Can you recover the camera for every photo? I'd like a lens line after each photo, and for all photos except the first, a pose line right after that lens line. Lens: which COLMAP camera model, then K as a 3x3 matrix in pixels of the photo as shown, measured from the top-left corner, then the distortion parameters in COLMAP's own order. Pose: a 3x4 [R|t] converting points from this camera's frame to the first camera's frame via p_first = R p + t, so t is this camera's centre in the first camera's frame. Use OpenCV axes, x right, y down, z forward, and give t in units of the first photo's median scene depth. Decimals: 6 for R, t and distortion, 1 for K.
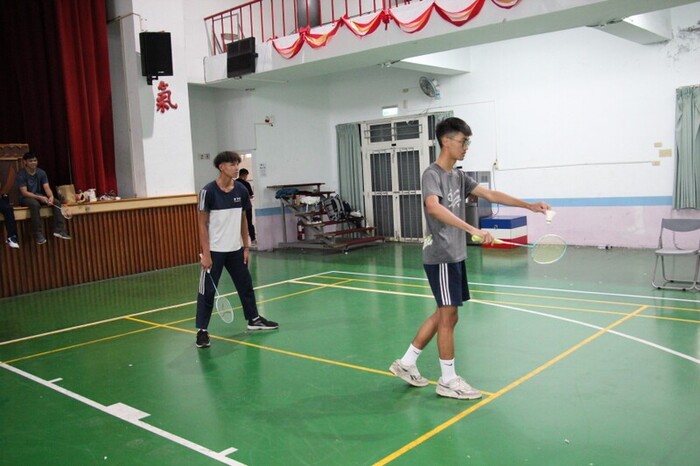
lens RADIAL K [[614.9, 0, 288.5], [0, 614.9, 233.8], [0, 0, 1]] dist [-0.045655, 0.100368]
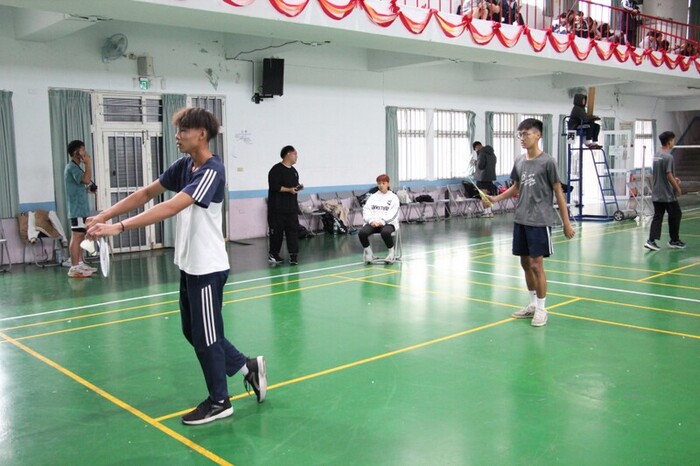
lens RADIAL K [[728.0, 0, 354.1], [0, 728.0, 228.7], [0, 0, 1]] dist [-0.012140, 0.000000]
pose [[0.131990, -0.048968, 0.990041, -0.721430], [0.101942, 0.994154, 0.035581, -0.021208], [-0.985995, 0.096230, 0.136210, 0.617025]]
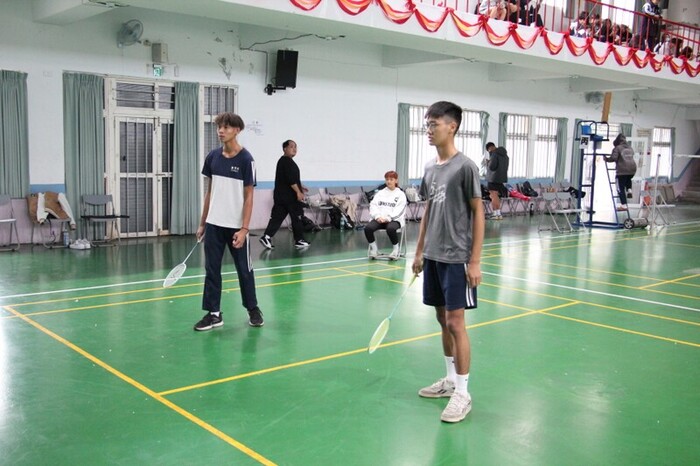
lens RADIAL K [[740.8, 0, 348.7], [0, 740.8, 230.3], [0, 0, 1]] dist [-0.007227, 0.000000]
pose [[0.152611, -0.049178, 0.987062, -0.737201], [0.057893, 0.997491, 0.040747, -0.019774], [-0.986589, 0.050925, 0.155075, 0.612345]]
